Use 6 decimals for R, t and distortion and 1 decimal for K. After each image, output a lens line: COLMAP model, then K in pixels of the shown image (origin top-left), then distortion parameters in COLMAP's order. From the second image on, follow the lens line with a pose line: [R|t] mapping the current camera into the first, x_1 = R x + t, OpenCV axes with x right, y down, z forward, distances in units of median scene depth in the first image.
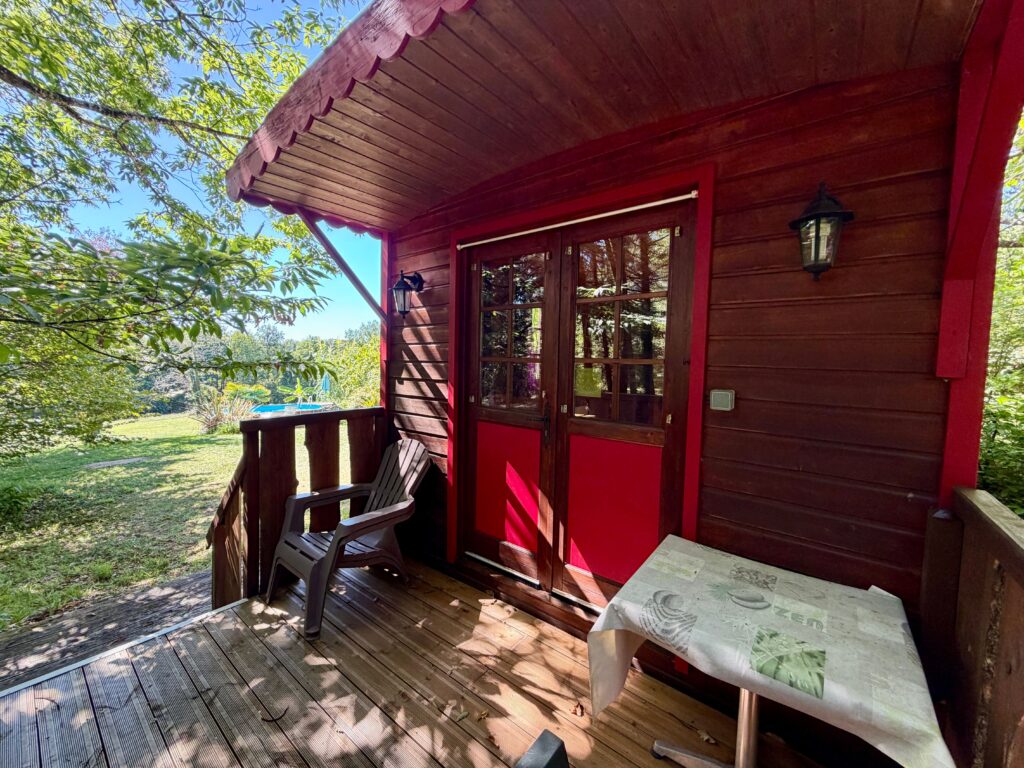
lens RADIAL K [[410.9, 0, 515.2], [0, 410.9, 384.8], [0, 0, 1]] dist [-0.000444, -0.000004]
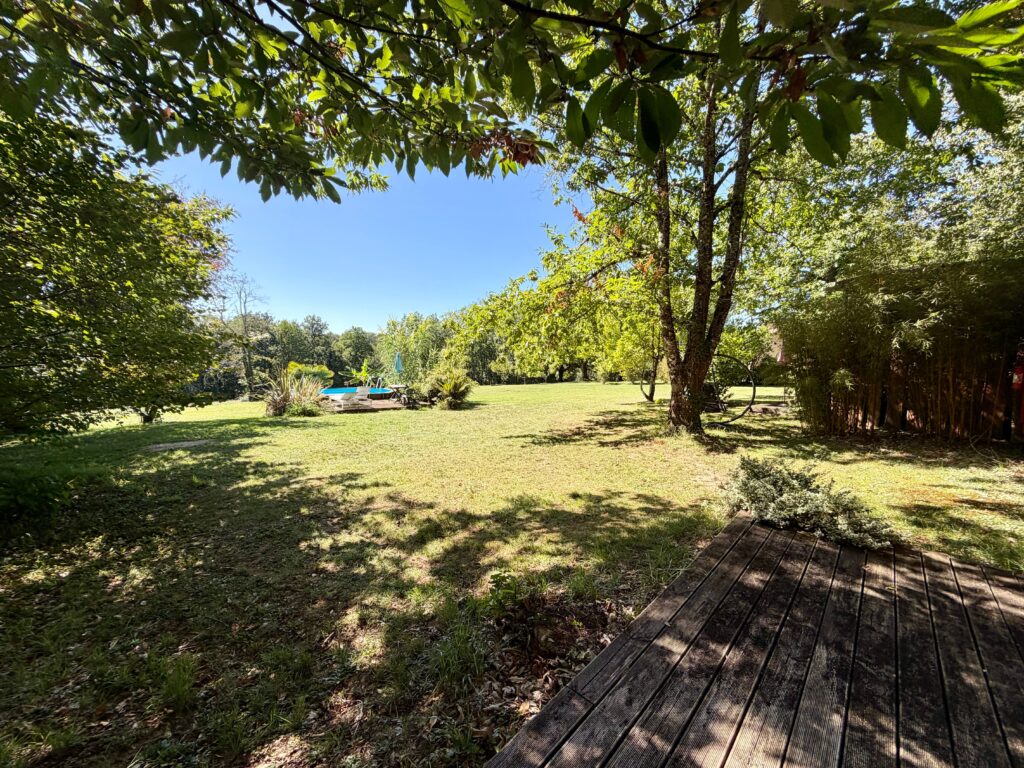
lens RADIAL K [[410.9, 0, 508.8], [0, 410.9, 383.4], [0, 0, 1]] dist [-0.000444, -0.000004]
pose [[0.996485, 0.015039, -0.082409, -0.295187], [-0.014669, 0.999879, 0.005089, 0.061321], [0.082475, -0.003862, 0.996586, 0.282798]]
